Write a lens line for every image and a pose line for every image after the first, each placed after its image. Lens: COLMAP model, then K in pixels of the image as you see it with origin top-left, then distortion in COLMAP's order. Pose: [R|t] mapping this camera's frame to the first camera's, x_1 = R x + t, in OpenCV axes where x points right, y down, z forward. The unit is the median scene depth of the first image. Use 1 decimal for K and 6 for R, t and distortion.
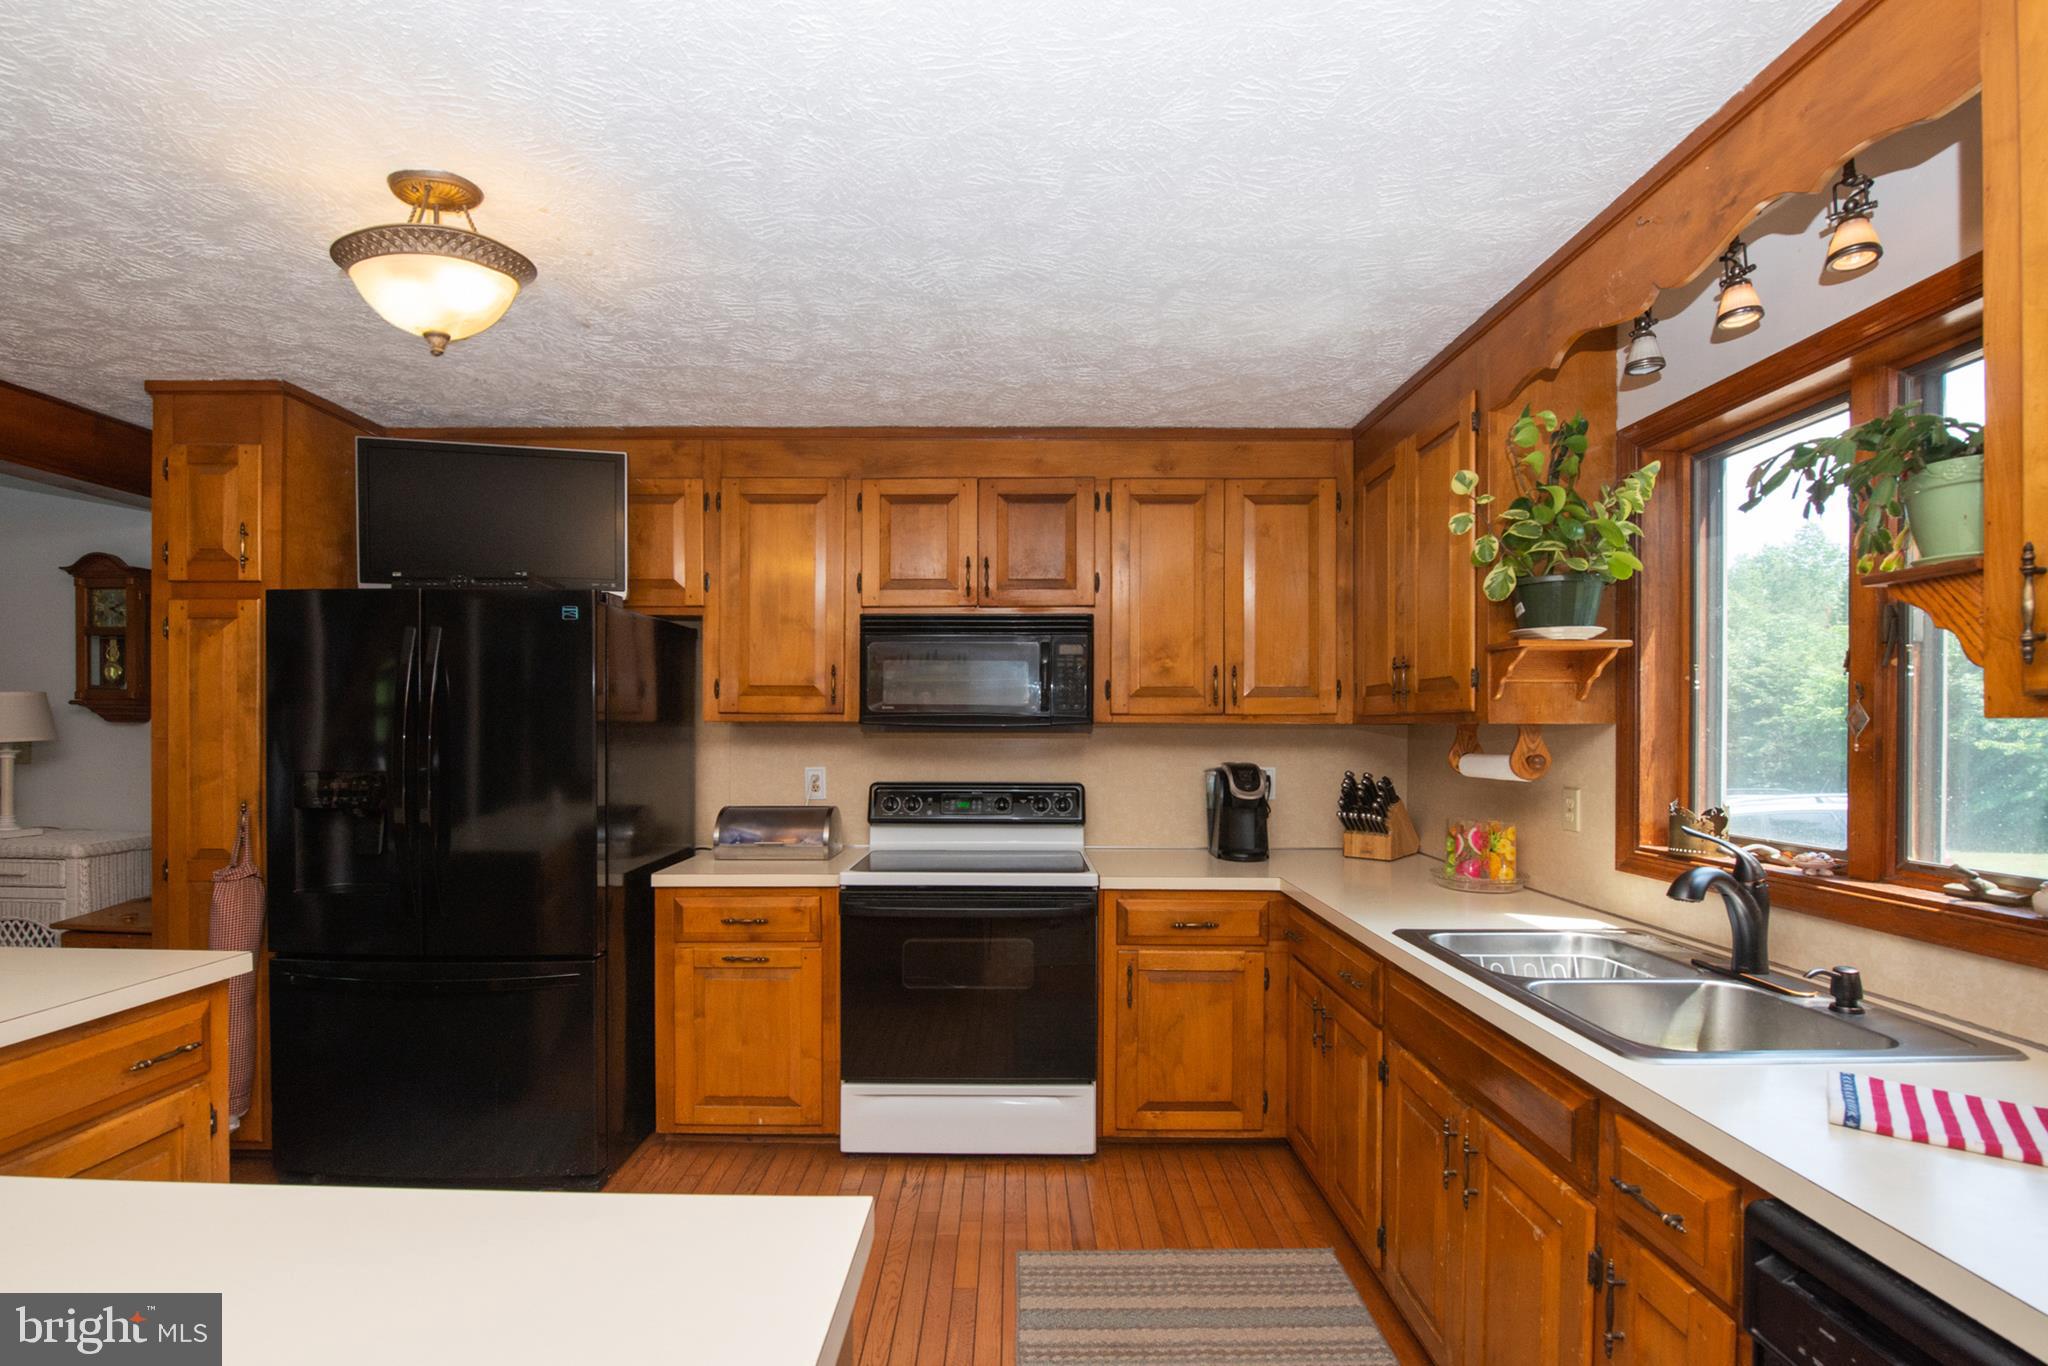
lens RADIAL K [[958.2, 0, 1020.0], [0, 958.2, 725.4], [0, 0, 1]] dist [0.001726, -0.000070]
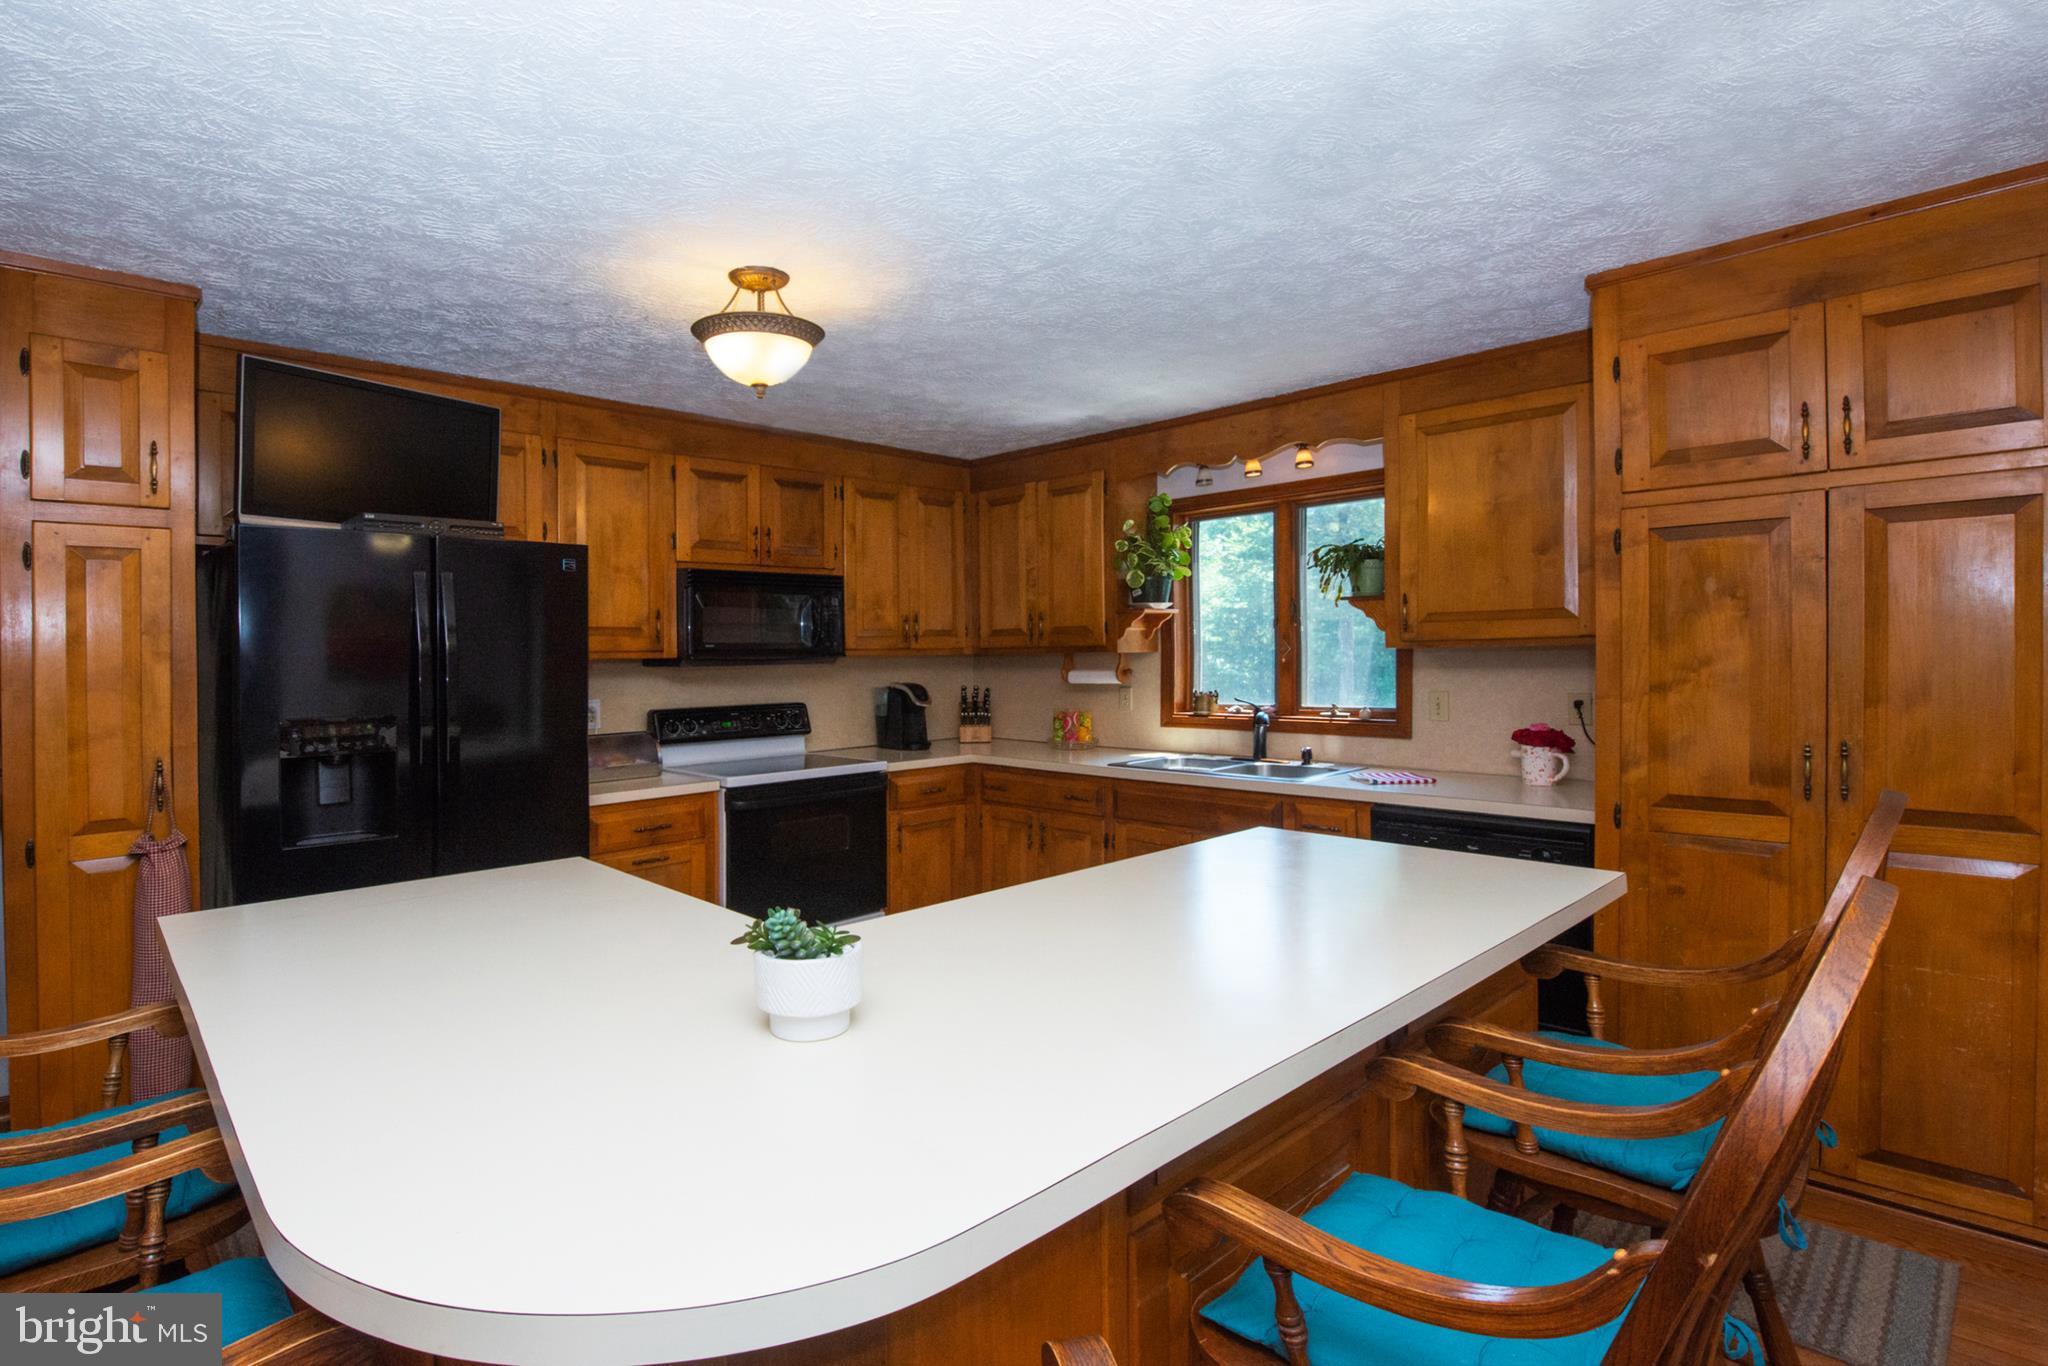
lens RADIAL K [[889.4, 0, 1023.4], [0, 889.4, 656.4], [0, 0, 1]] dist [-0.000411, -0.000542]
pose [[0.736425, -0.016312, 0.676323, -0.602165], [0.014426, 0.999861, 0.008407, -0.008872], [-0.676365, 0.003565, 0.736558, -0.104992]]
